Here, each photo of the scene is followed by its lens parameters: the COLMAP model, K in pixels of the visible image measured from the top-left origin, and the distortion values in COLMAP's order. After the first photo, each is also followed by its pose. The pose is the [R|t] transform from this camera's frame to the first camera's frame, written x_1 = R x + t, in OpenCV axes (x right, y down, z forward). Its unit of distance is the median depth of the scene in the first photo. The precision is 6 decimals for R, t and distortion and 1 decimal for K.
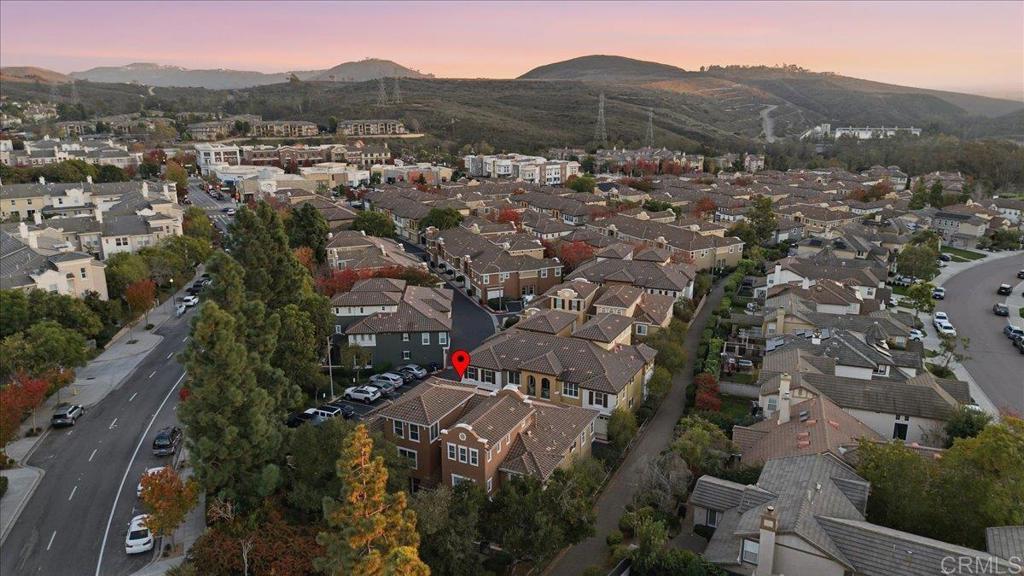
lens RADIAL K [[722.4, 0, 512.0], [0, 722.4, 288.0], [0, 0, 1]] dist [0.081207, -0.096749]
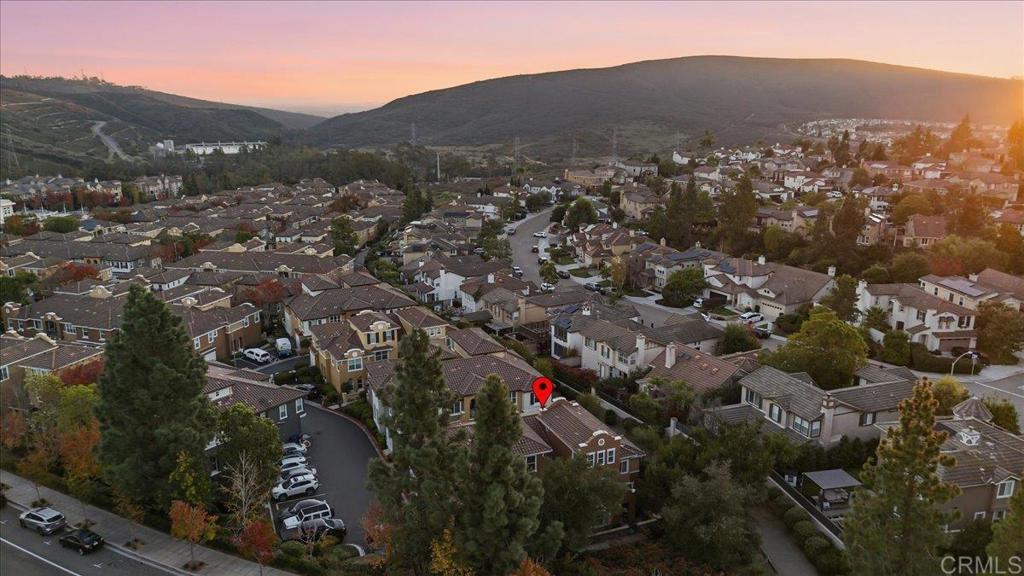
lens RADIAL K [[741.5, 0, 515.2], [0, 741.5, 289.4], [0, 0, 1]] dist [0.082546, -0.101308]
pose [[0.642535, -0.186897, 0.743114, -0.296613], [0.203108, 0.976650, 0.070015, -0.040341], [-0.738848, 0.105945, 0.665492, 0.097110]]
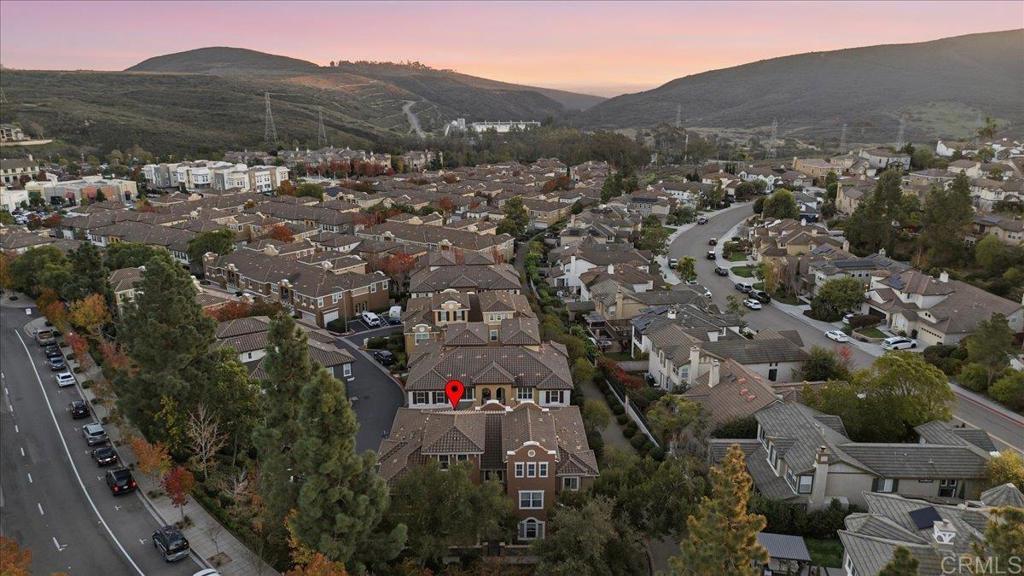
lens RADIAL K [[722.4, 0, 512.0], [0, 722.4, 288.0], [0, 0, 1]] dist [0.081207, -0.096749]
pose [[0.881529, -0.127955, 0.454460, -0.169597], [0.124180, 0.991521, 0.038291, -0.024914], [-0.455506, 0.022680, 0.889944, 0.018139]]
